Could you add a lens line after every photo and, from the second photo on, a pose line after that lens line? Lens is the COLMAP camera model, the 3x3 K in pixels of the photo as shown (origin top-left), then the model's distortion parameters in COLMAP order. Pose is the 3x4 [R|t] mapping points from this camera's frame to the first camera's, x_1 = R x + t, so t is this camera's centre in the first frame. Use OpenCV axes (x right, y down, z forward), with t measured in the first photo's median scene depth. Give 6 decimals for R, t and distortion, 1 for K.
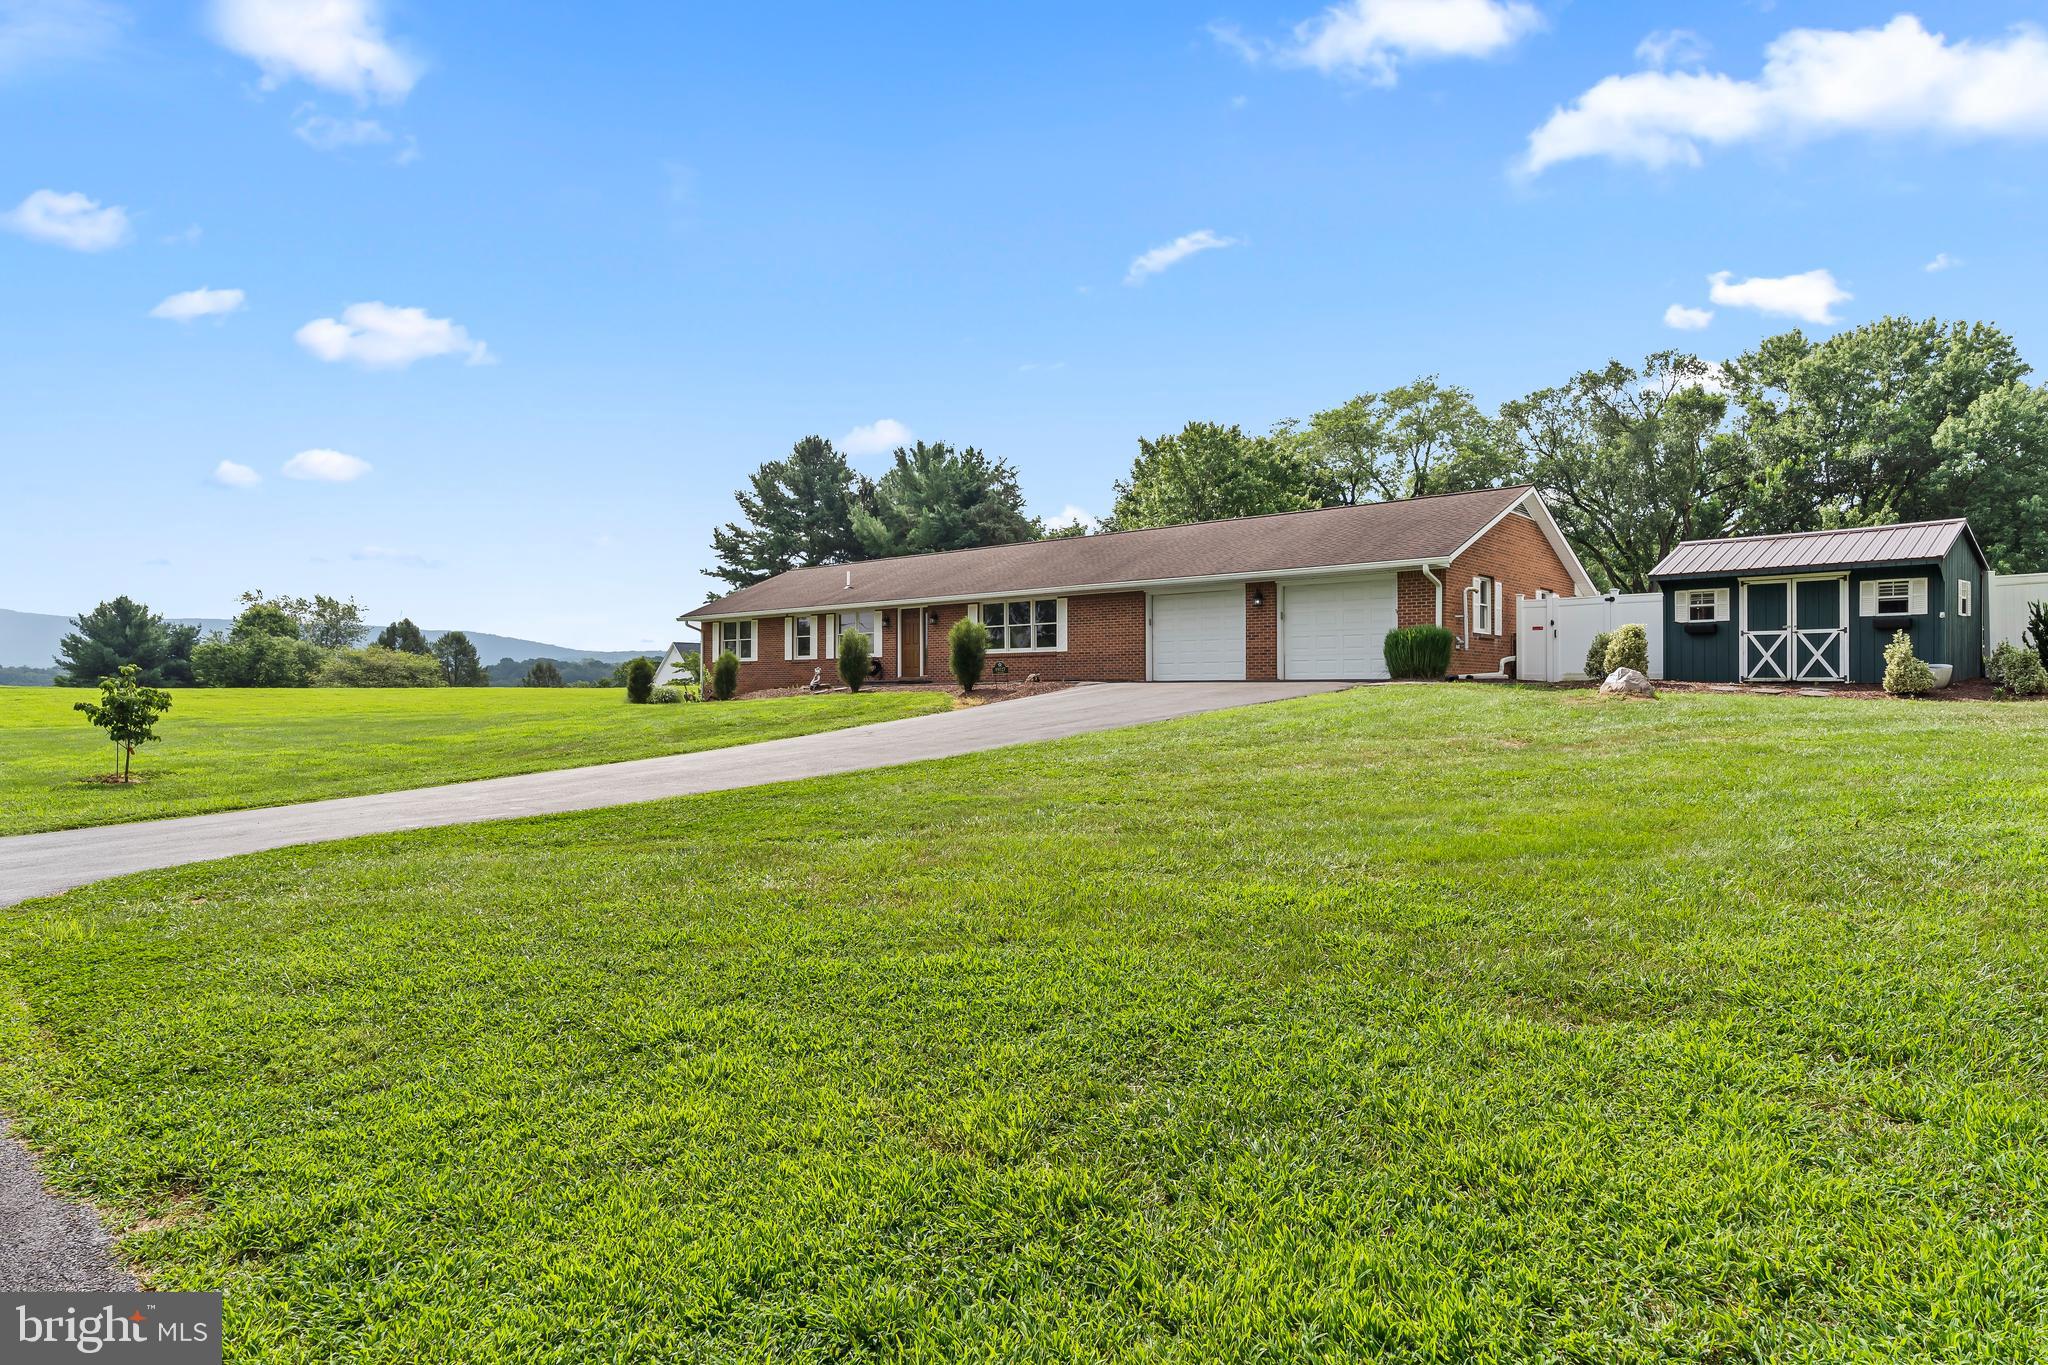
lens RADIAL K [[1178.8, 0, 1032.6], [0, 1178.8, 686.5], [0, 0, 1]] dist [-0.000612, -0.000222]
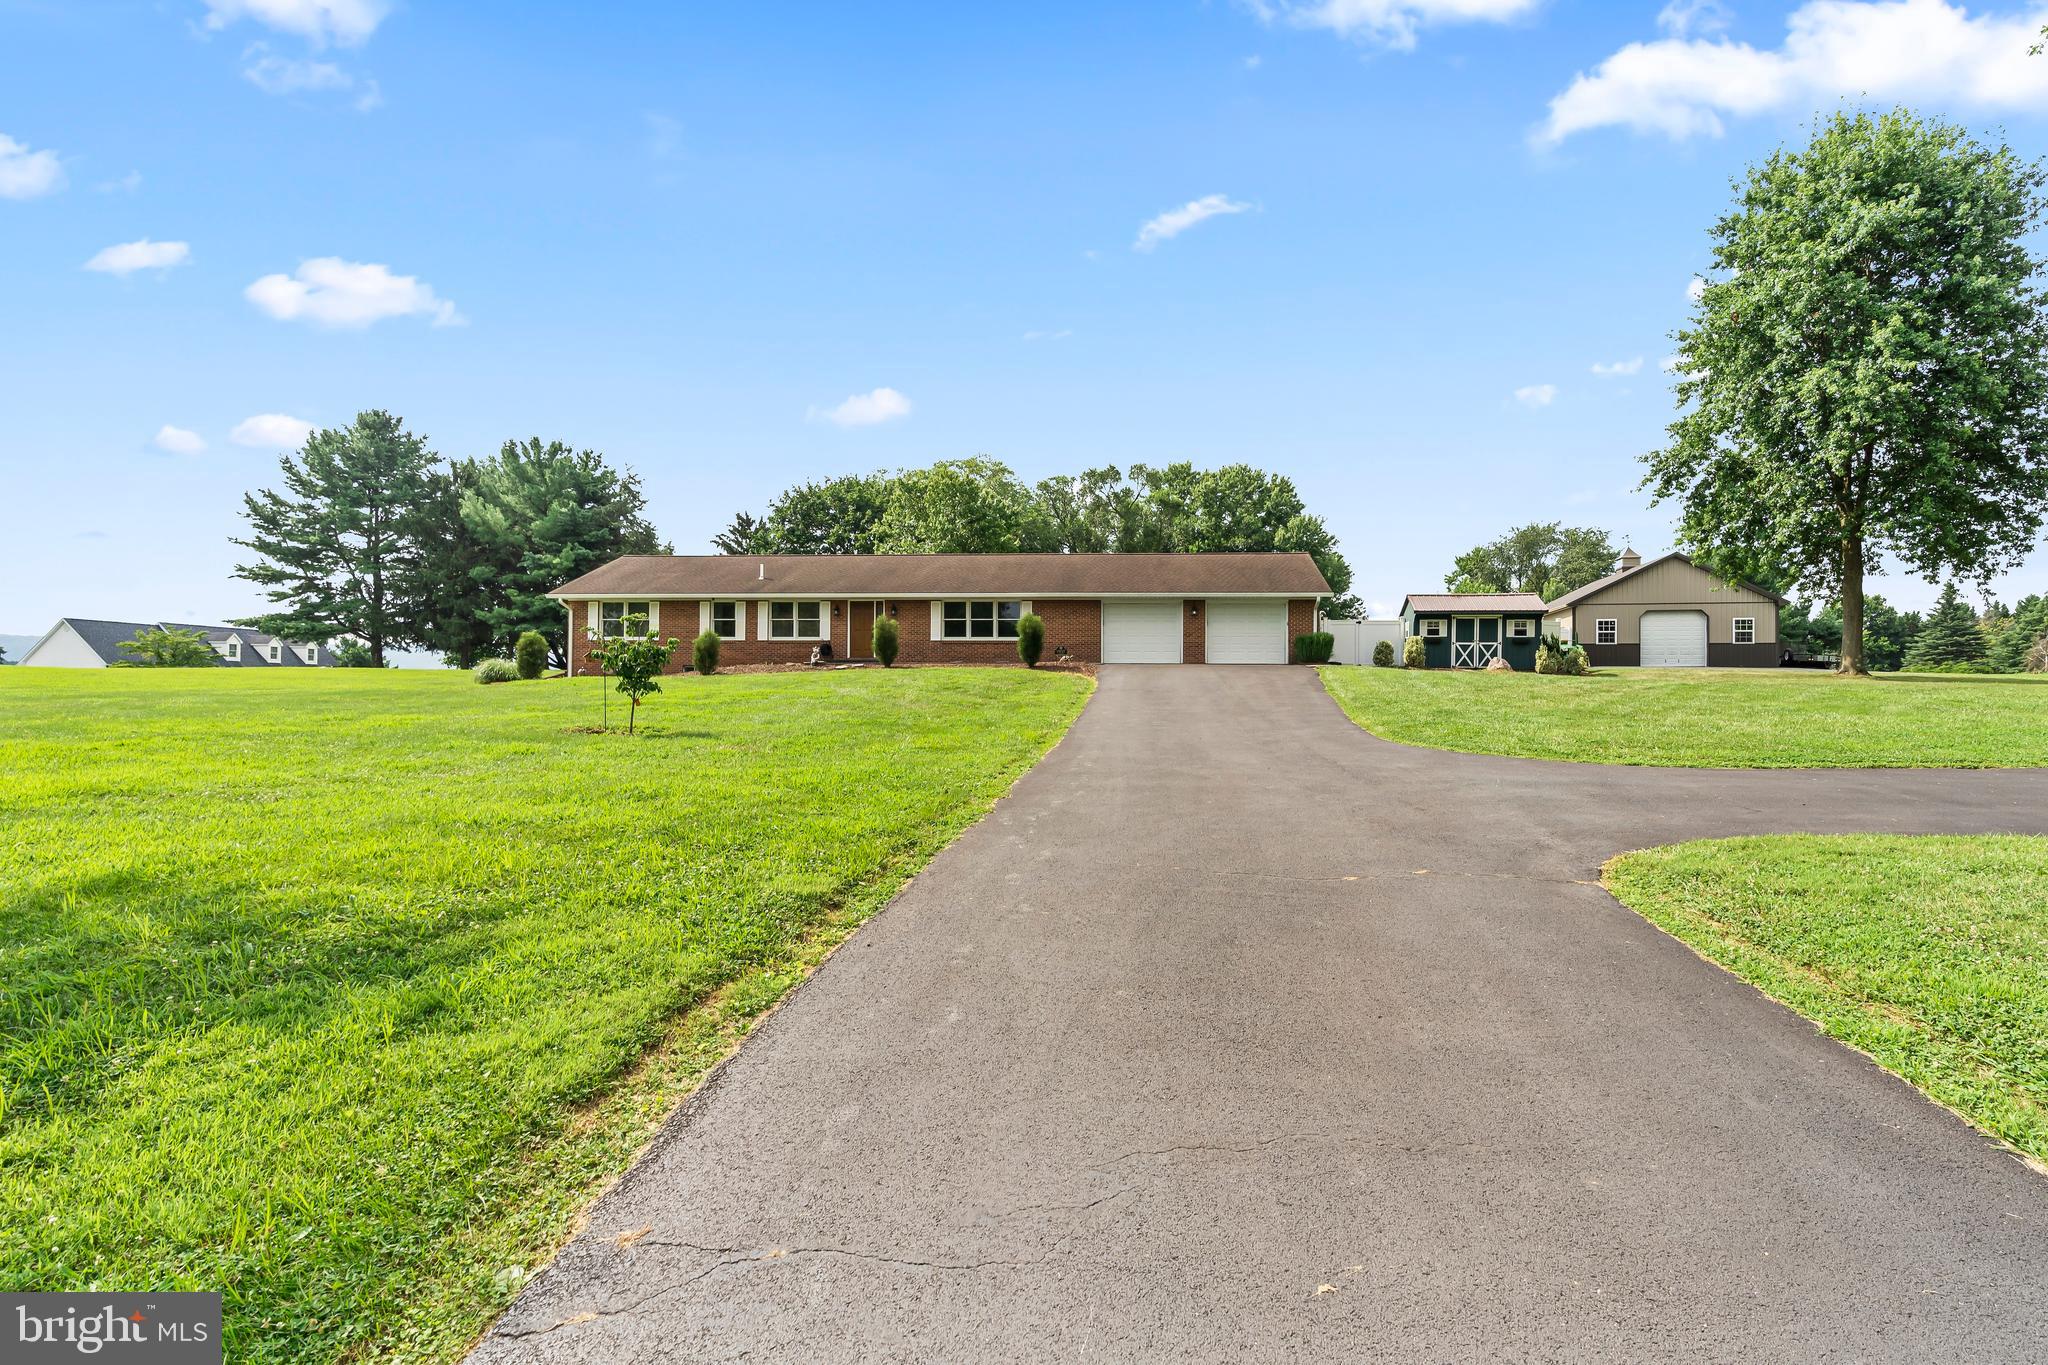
lens RADIAL K [[948.3, 0, 1095.1], [0, 948.3, 708.3], [0, 0, 1]] dist [-0.005701, 0.000414]
pose [[0.782722, -0.005731, 0.622345, -0.271978], [-0.008387, 0.999770, 0.019755, 0.011694], [-0.622314, -0.020683, 0.782494, 0.048060]]
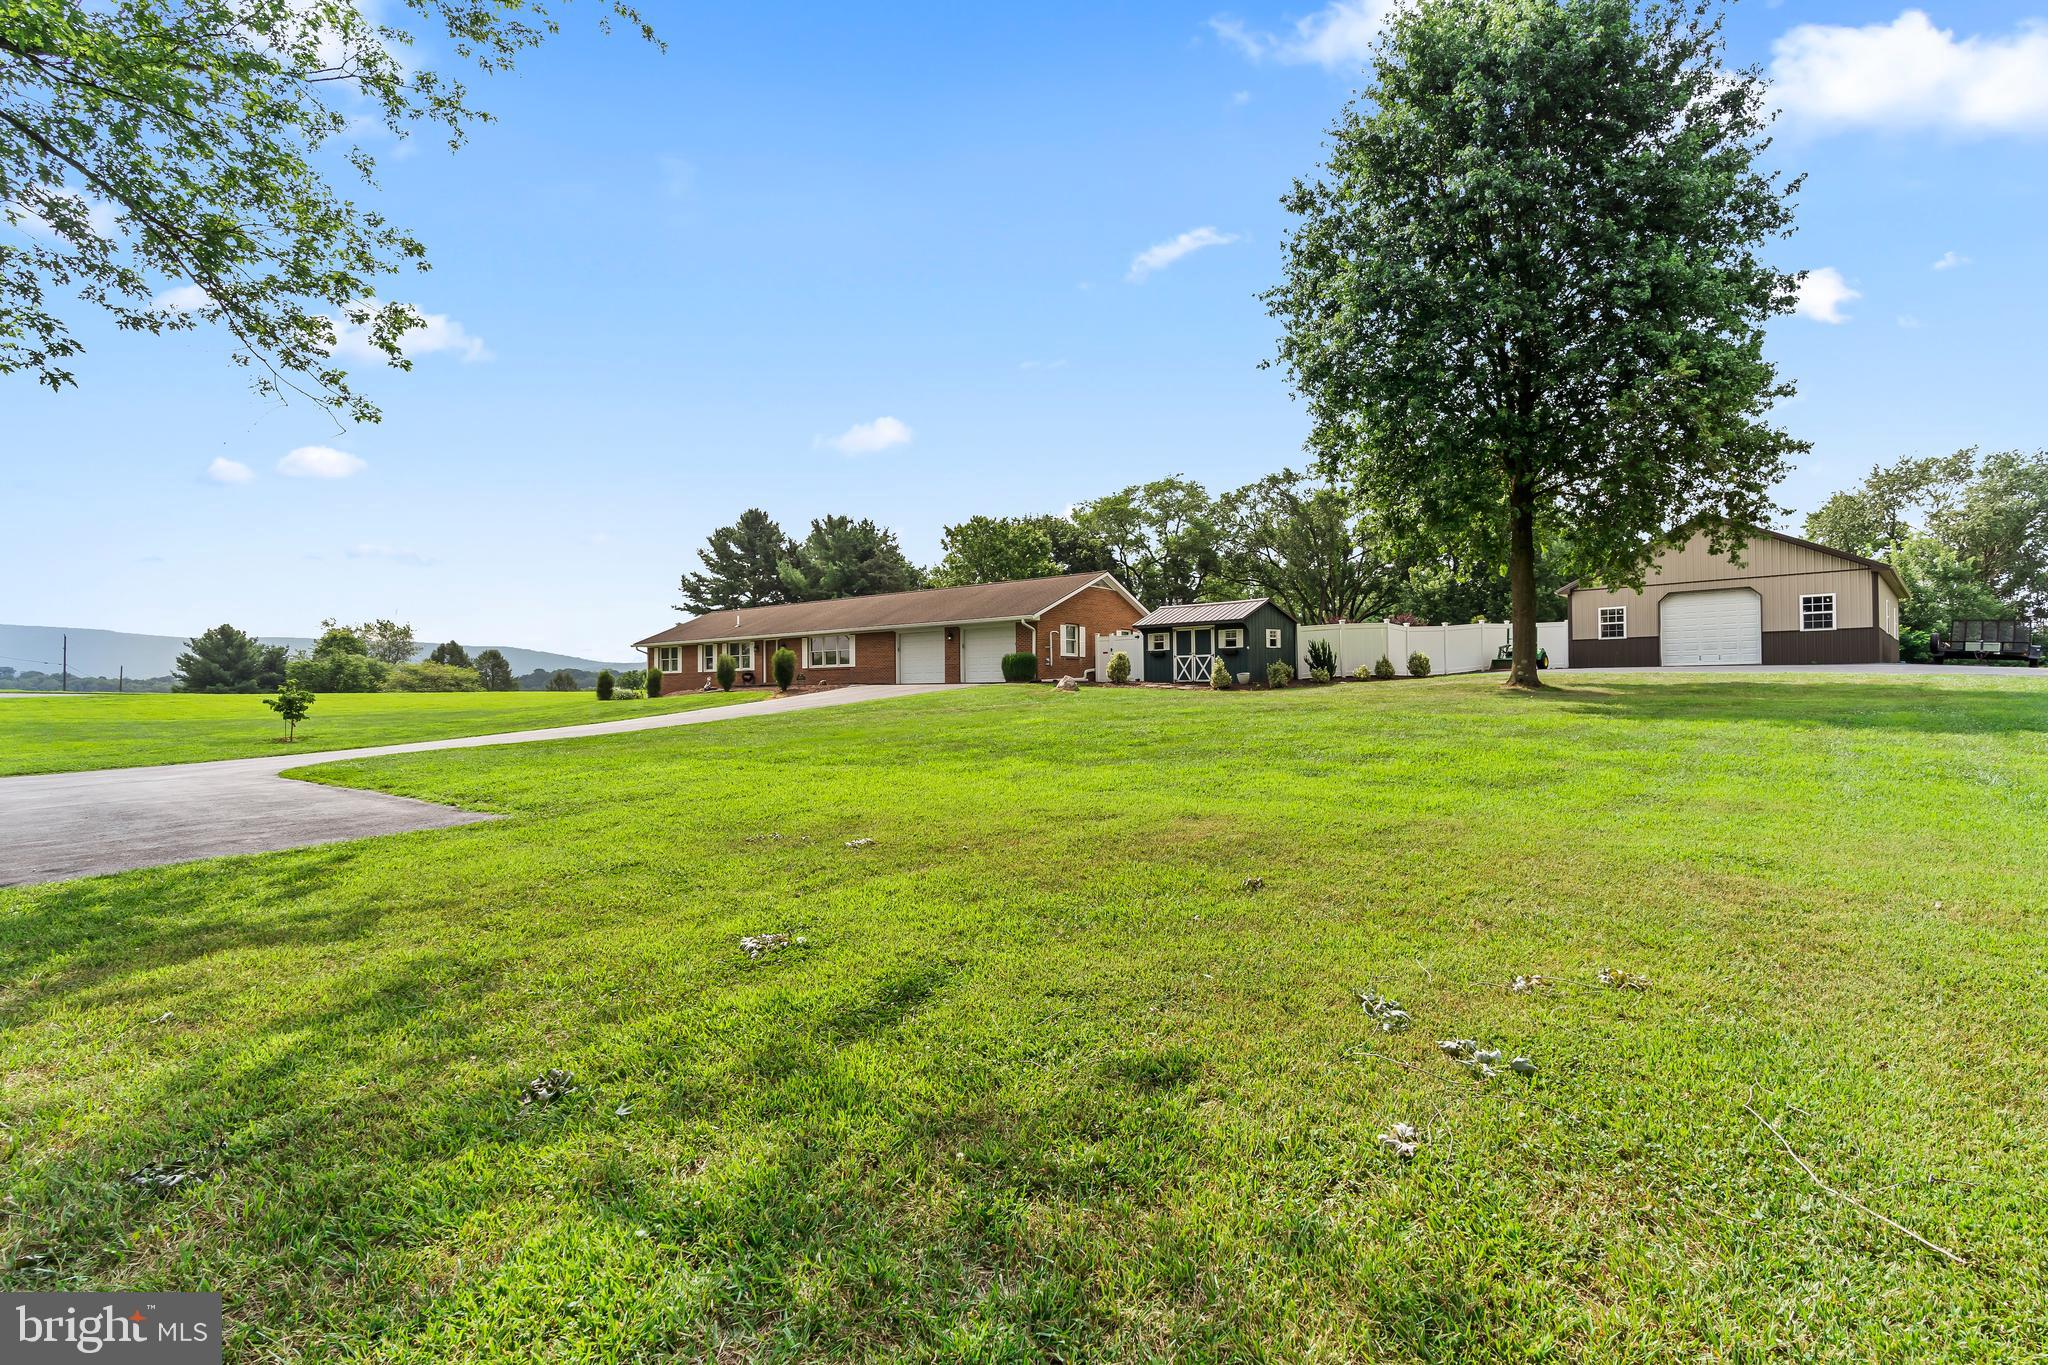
lens RADIAL K [[948.3, 0, 1032.9], [0, 948.3, 689.8], [0, 0, 1]] dist [-0.005701, 0.000414]
pose [[0.998145, -0.006516, 0.060526, 0.092518], [0.006487, 0.999979, 0.000684, 0.001910], [-0.060529, -0.000290, 0.998166, -0.169167]]
